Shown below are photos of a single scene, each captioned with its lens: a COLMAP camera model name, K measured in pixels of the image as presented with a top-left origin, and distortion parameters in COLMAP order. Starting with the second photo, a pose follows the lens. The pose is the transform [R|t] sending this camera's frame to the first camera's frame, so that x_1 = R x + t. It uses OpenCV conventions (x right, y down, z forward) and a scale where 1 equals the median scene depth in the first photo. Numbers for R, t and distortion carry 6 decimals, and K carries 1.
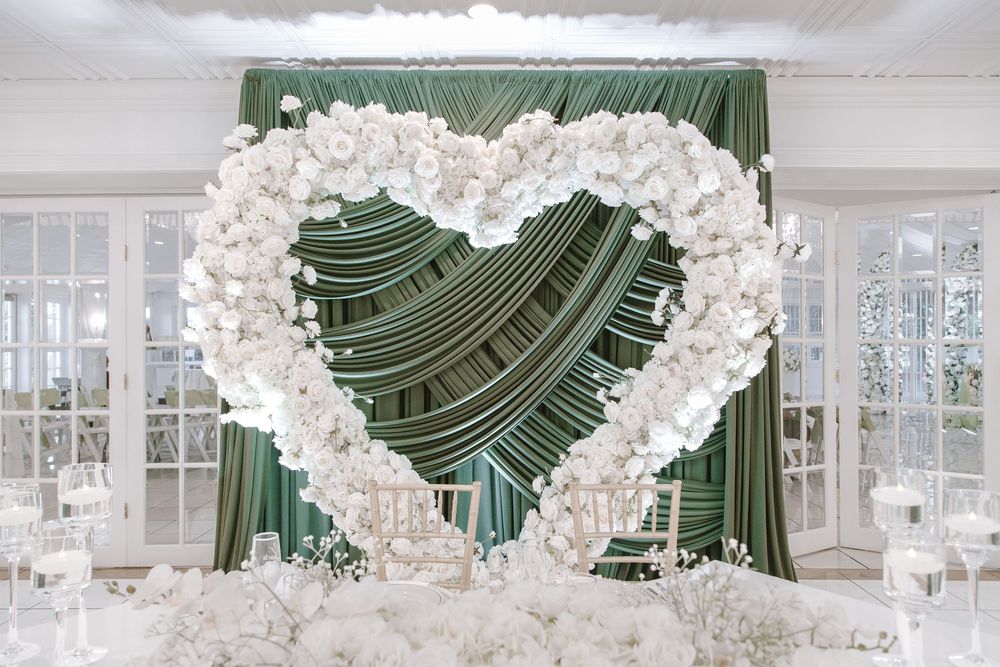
lens RADIAL K [[695.4, 0, 500.0], [0, 695.4, 333.5], [0, 0, 1]] dist [0.084304, 0.000351]
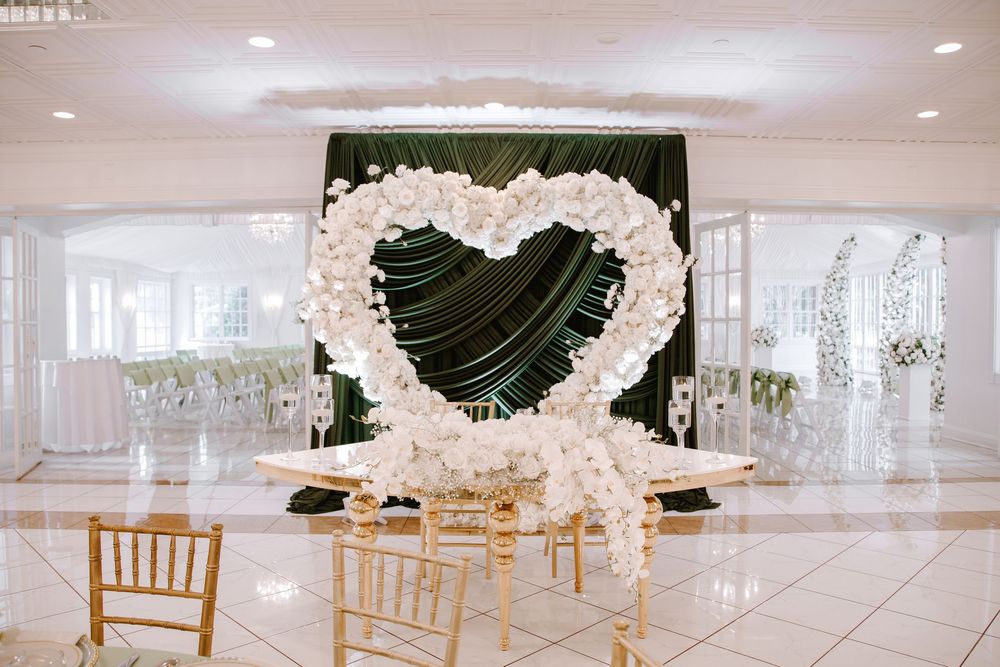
lens RADIAL K [[705.5, 0, 500.0], [0, 705.5, 333.5], [0, 0, 1]] dist [-0.107797, 0.051917]
pose [[0.999999, 0.001373, 0.001006, -0.012629], [-0.001404, 0.999504, 0.031458, -0.006211], [-0.000962, -0.031460, 0.999505, -0.558178]]
